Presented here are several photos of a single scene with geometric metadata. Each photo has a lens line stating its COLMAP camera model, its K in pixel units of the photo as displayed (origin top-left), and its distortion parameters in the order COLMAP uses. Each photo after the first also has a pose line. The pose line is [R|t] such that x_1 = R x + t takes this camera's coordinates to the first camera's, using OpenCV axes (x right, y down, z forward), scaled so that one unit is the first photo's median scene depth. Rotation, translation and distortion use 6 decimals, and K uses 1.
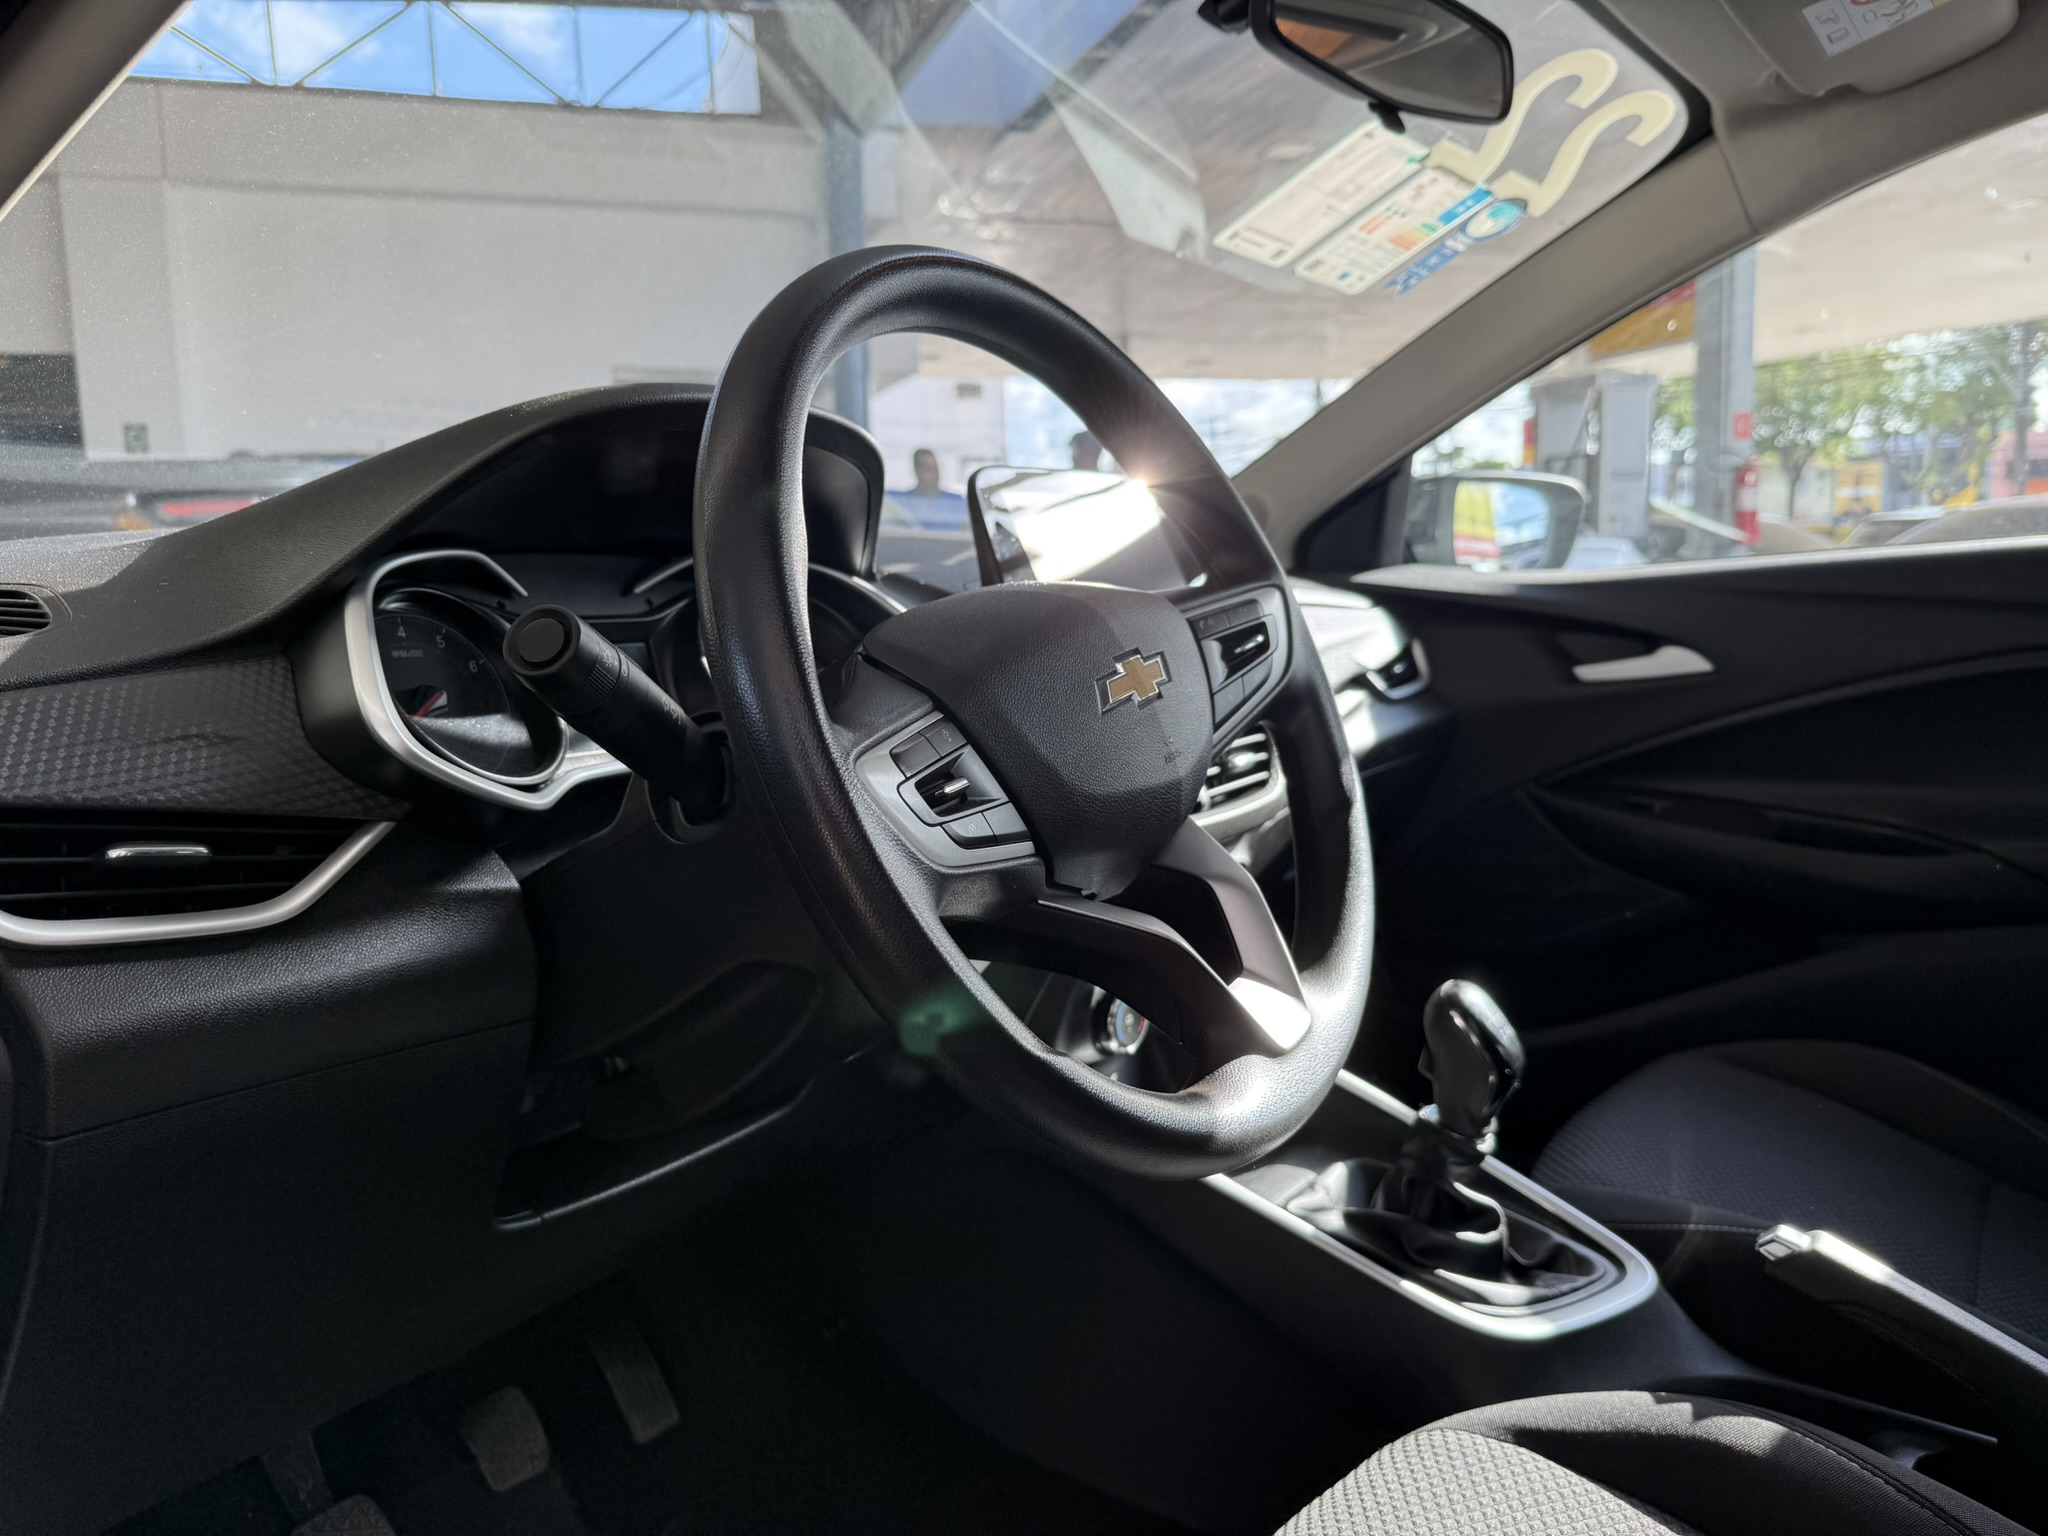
lens RADIAL K [[1450.6, 0, 1035.7], [0, 1450.6, 762.9], [0, 0, 1]] dist [0.021338, -0.030087]
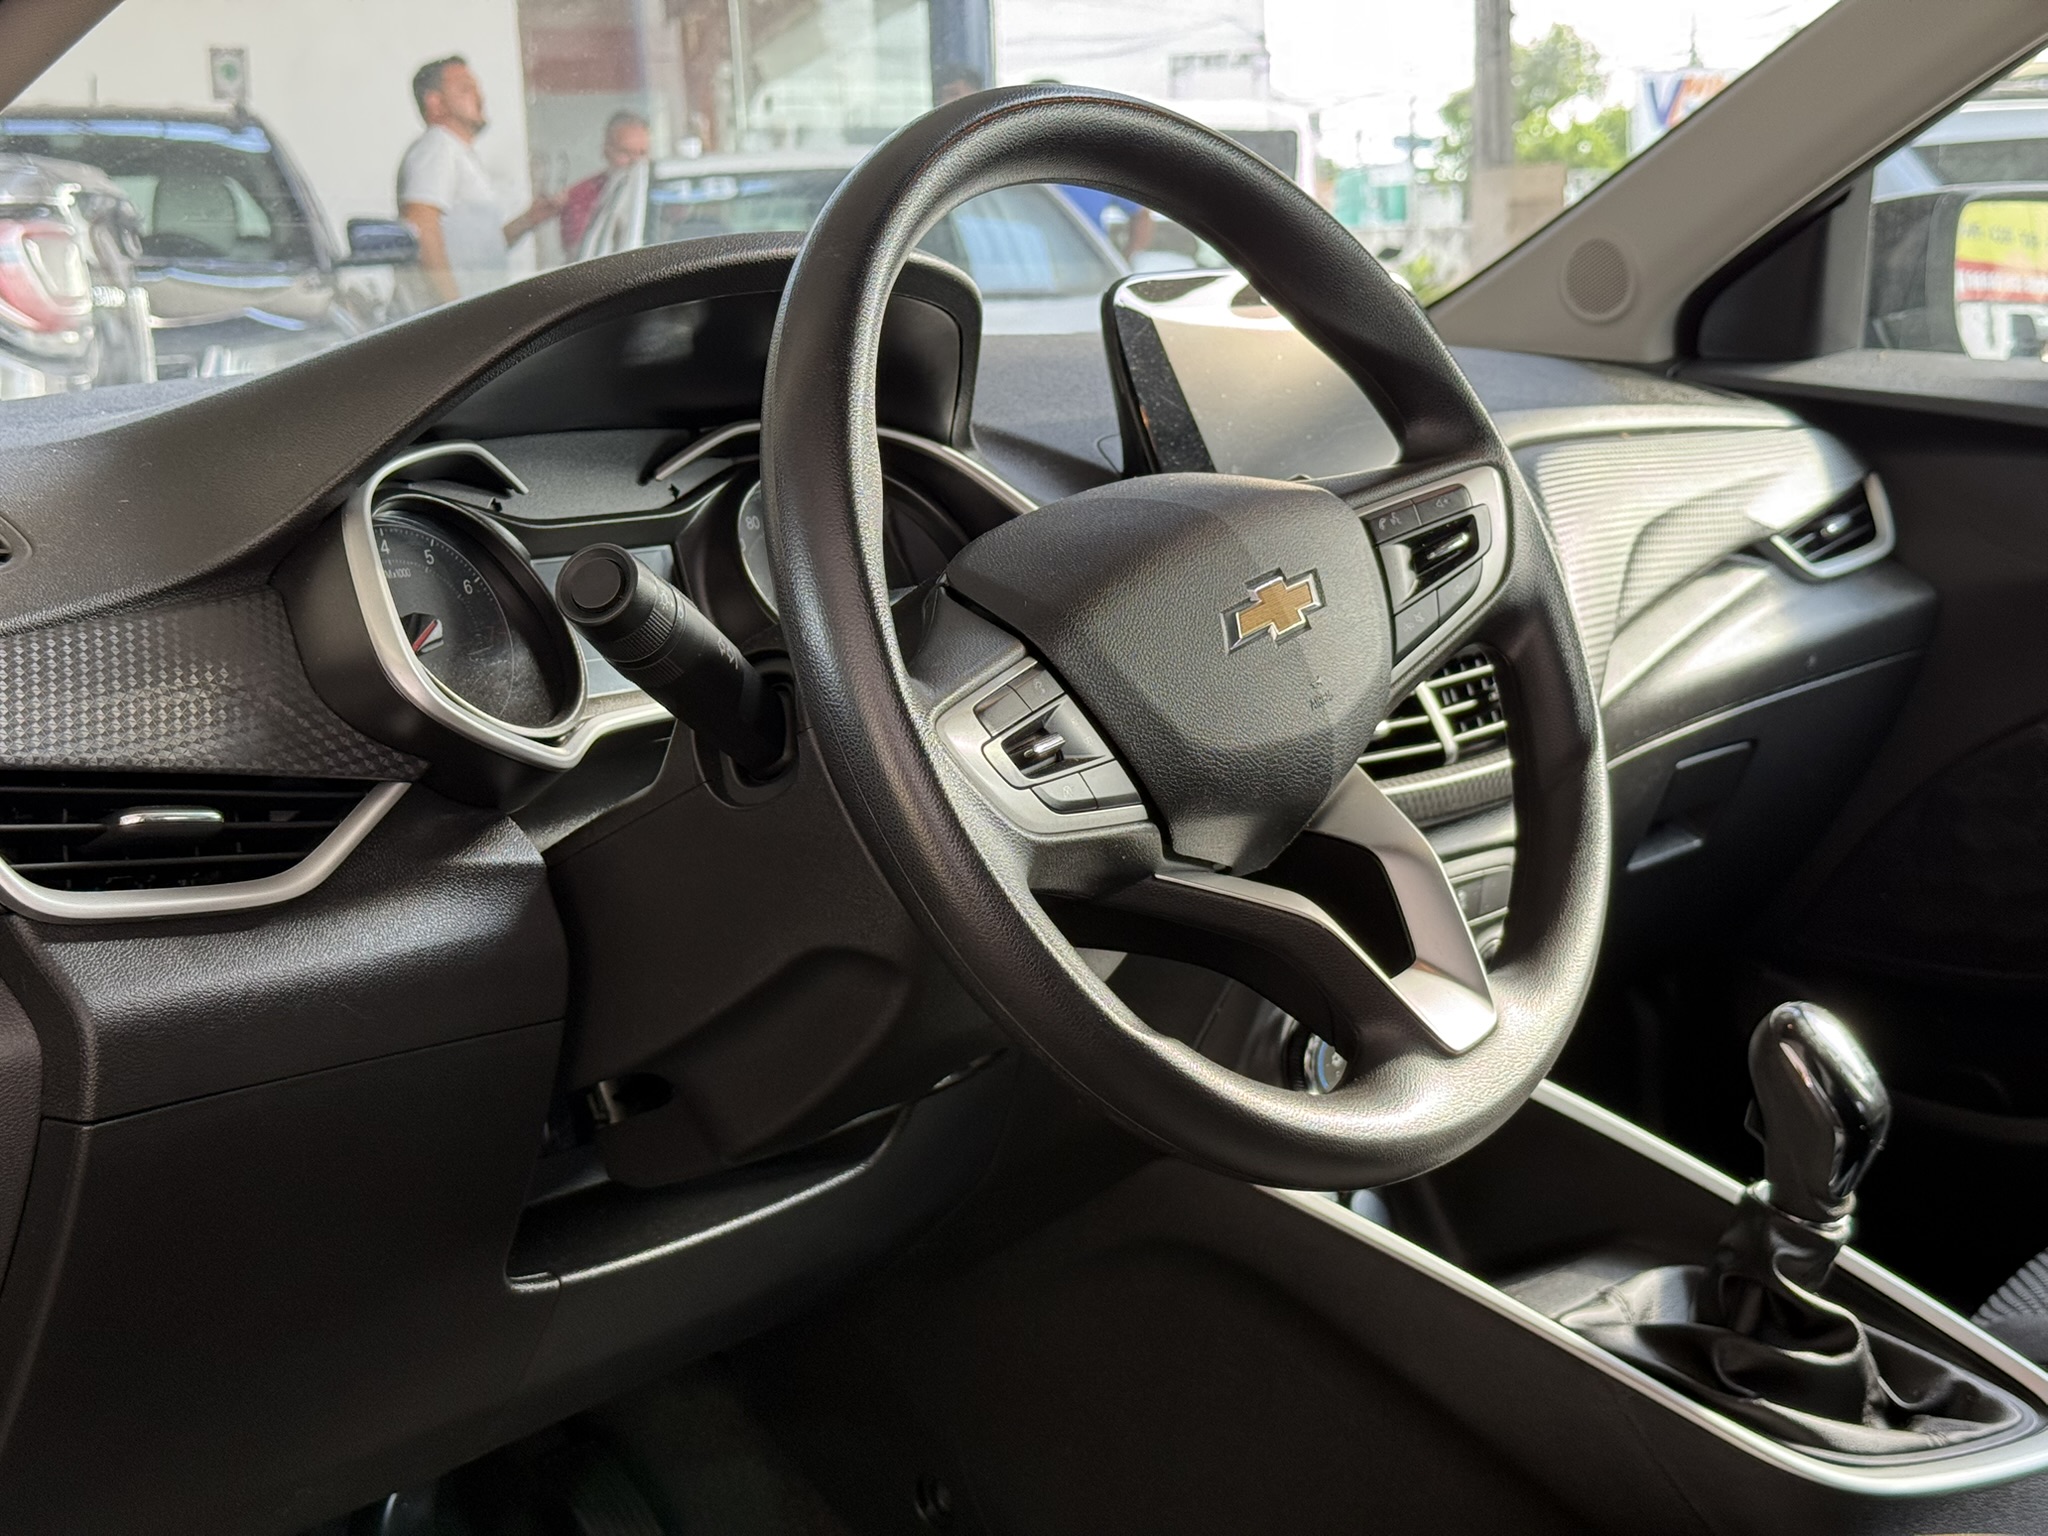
lens RADIAL K [[2908.7, 0, 1016.8], [0, 2908.7, 767.4], [0, 0, 1]] dist [0.061463, 0.000000]
pose [[0.993850, -0.004496, -0.110643, 0.089320], [0.008712, 0.999253, 0.037644, -0.025685], [0.110391, -0.038376, 0.993147, -0.565511]]
